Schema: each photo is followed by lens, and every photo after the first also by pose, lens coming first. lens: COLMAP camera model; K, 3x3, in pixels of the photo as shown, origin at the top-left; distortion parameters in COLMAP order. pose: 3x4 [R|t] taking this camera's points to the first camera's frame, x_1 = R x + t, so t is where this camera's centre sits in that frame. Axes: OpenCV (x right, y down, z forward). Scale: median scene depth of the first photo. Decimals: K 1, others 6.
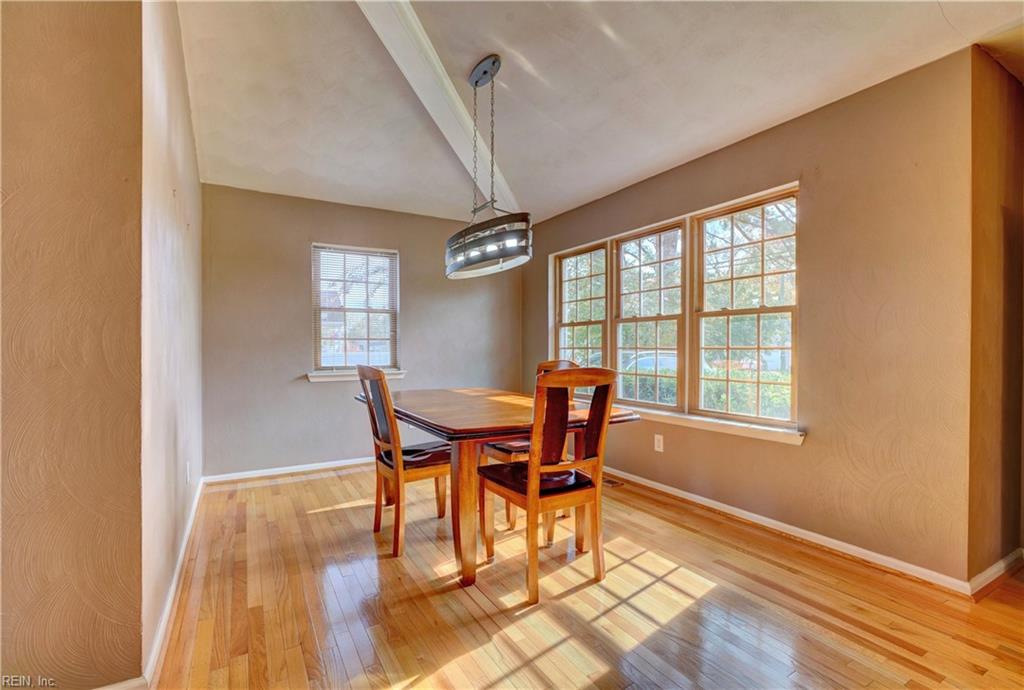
lens RADIAL K [[465.1, 0, 514.0], [0, 465.1, 348.0], [0, 0, 1]] dist [-0.011992, 0.000154]
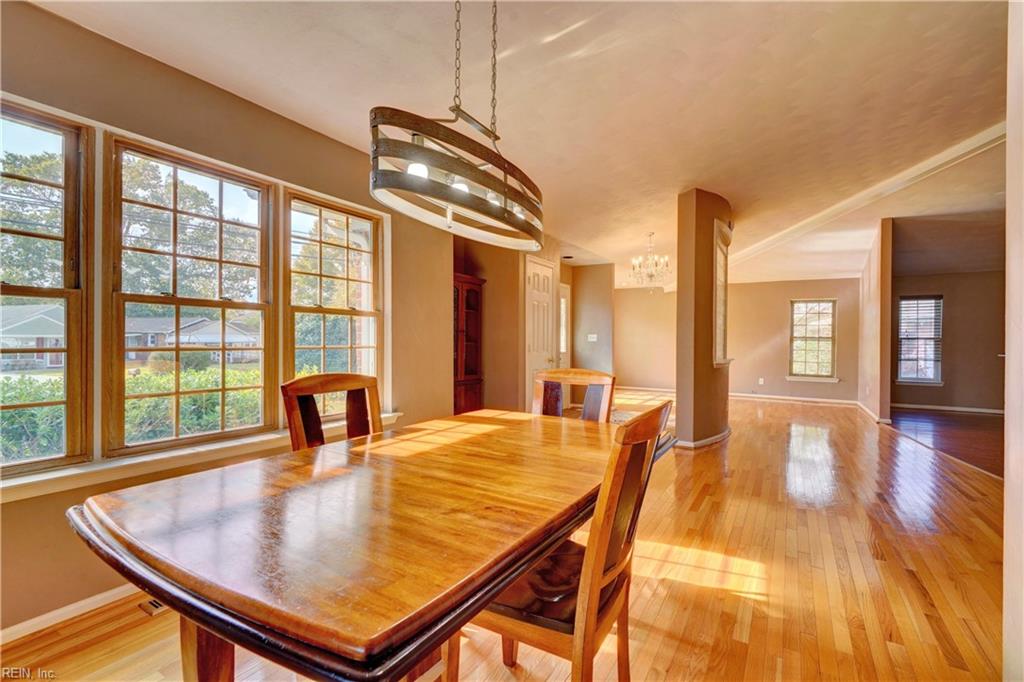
lens RADIAL K [[459.0, 0, 510.4], [0, 459.0, 341.8], [0, 0, 1]] dist [-0.003729, -0.000729]
pose [[-0.468306, -0.022334, 0.883284, -0.540997], [-0.009897, 0.999750, 0.020031, -0.036675], [-0.883511, 0.000639, -0.468410, 1.102405]]
